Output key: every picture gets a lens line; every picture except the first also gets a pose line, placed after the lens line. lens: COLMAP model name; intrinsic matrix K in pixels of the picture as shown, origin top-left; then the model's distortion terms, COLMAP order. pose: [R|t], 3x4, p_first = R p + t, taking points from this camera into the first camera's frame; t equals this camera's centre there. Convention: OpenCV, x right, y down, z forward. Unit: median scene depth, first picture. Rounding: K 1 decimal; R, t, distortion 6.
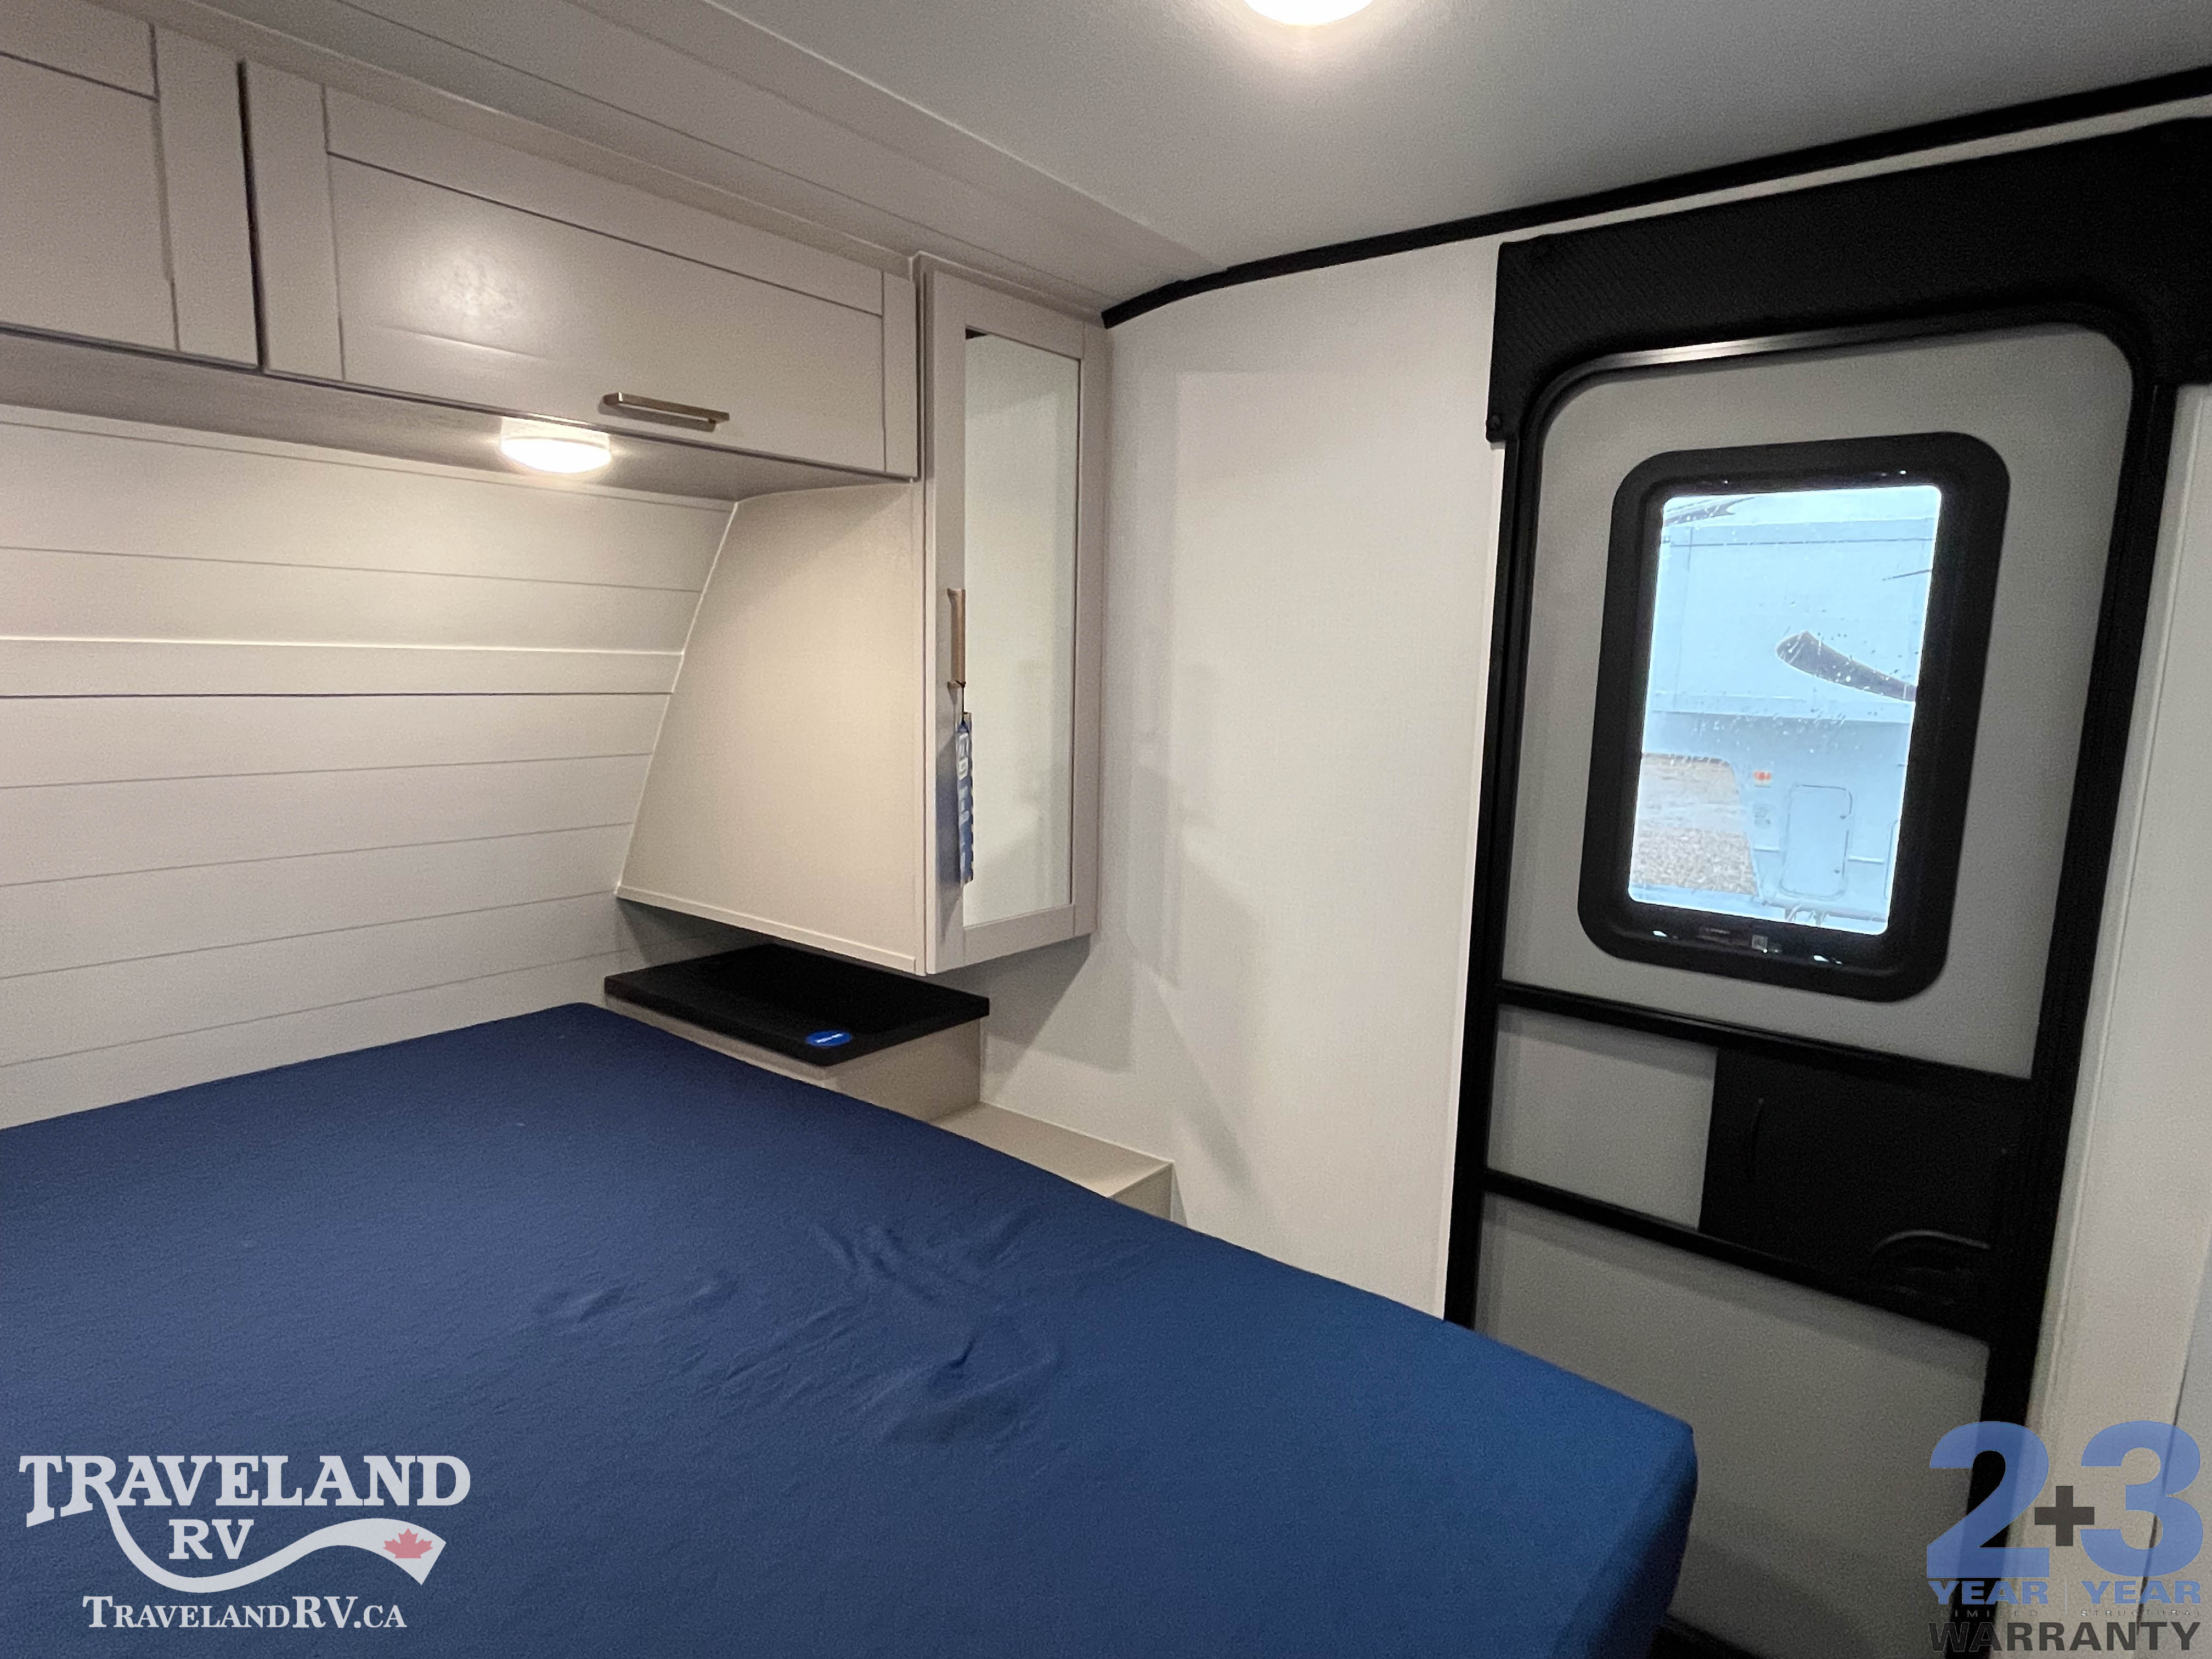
lens RADIAL K [[1218.5, 0, 1109.8], [0, 1218.5, 827.6], [0, 0, 1]] dist [-0.003984, 0.001963]
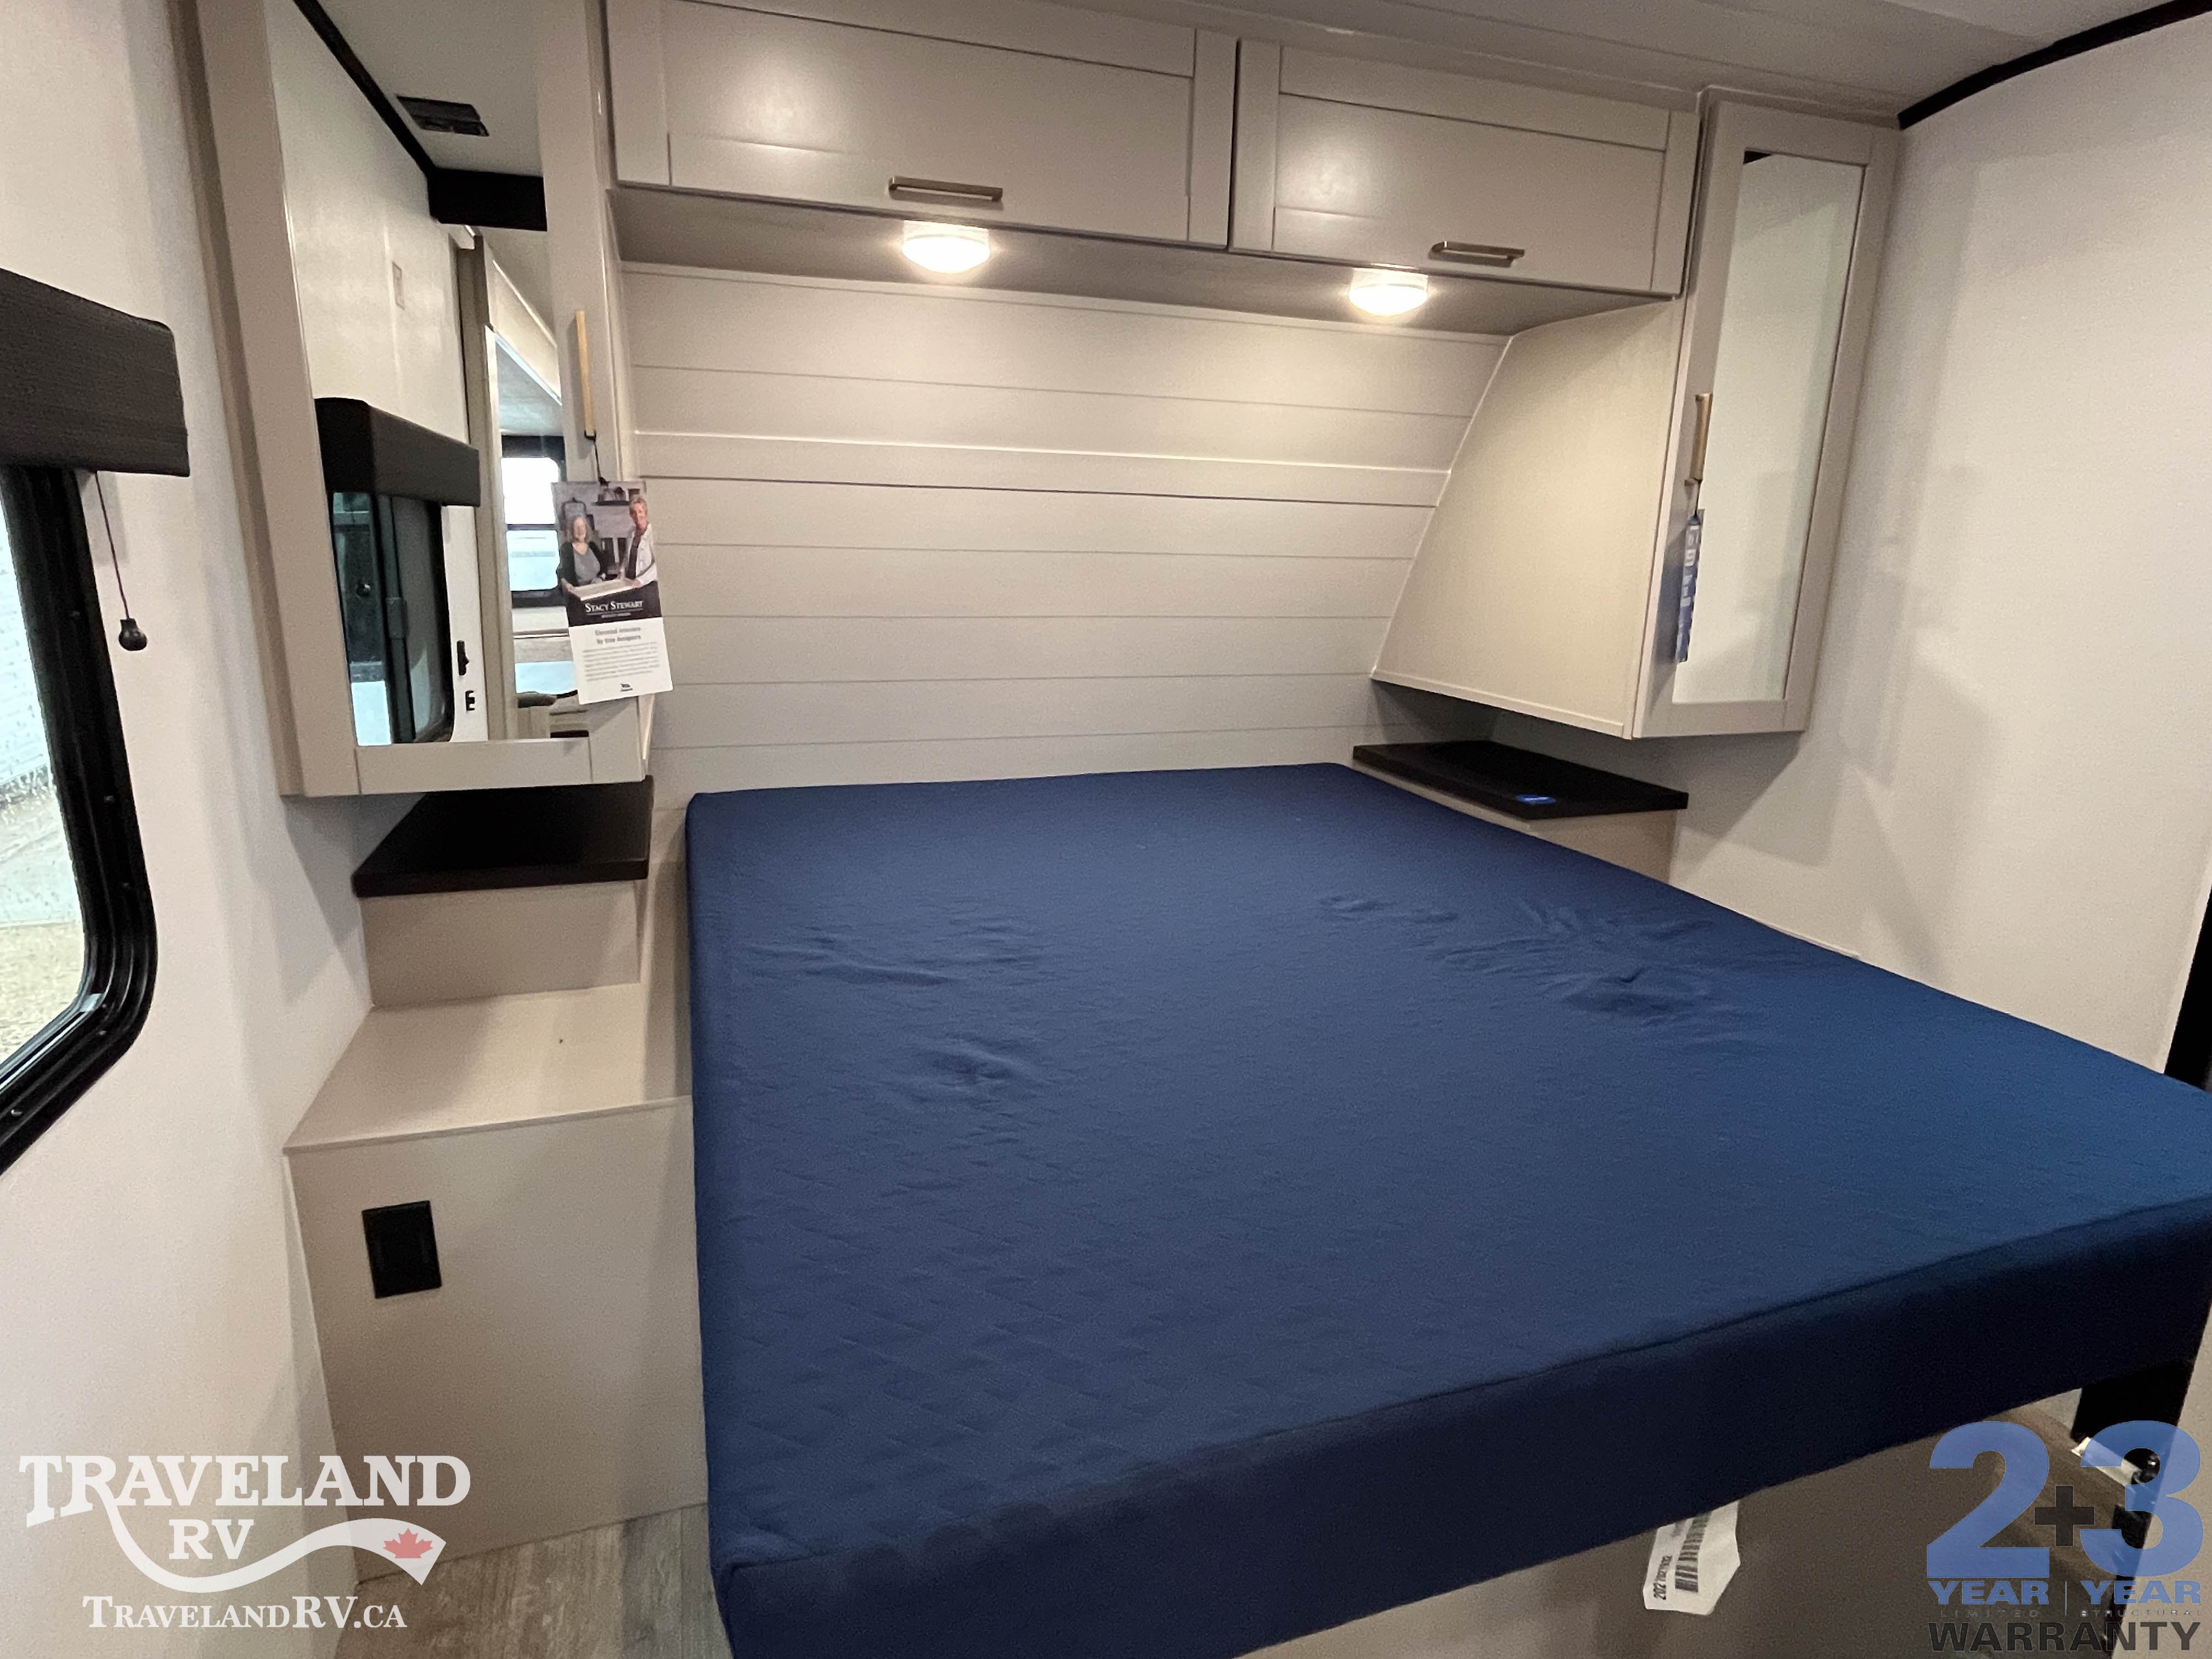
lens RADIAL K [[1218.5, 0, 1111.5], [0, 1218.5, 822.2], [0, 0, 1]] dist [-0.003984, 0.001963]
pose [[0.844769, 0.126196, -0.520038, 0.042749], [-0.080724, 0.990727, 0.109284, 0.109057], [0.529007, -0.050340, 0.847123, -0.246250]]
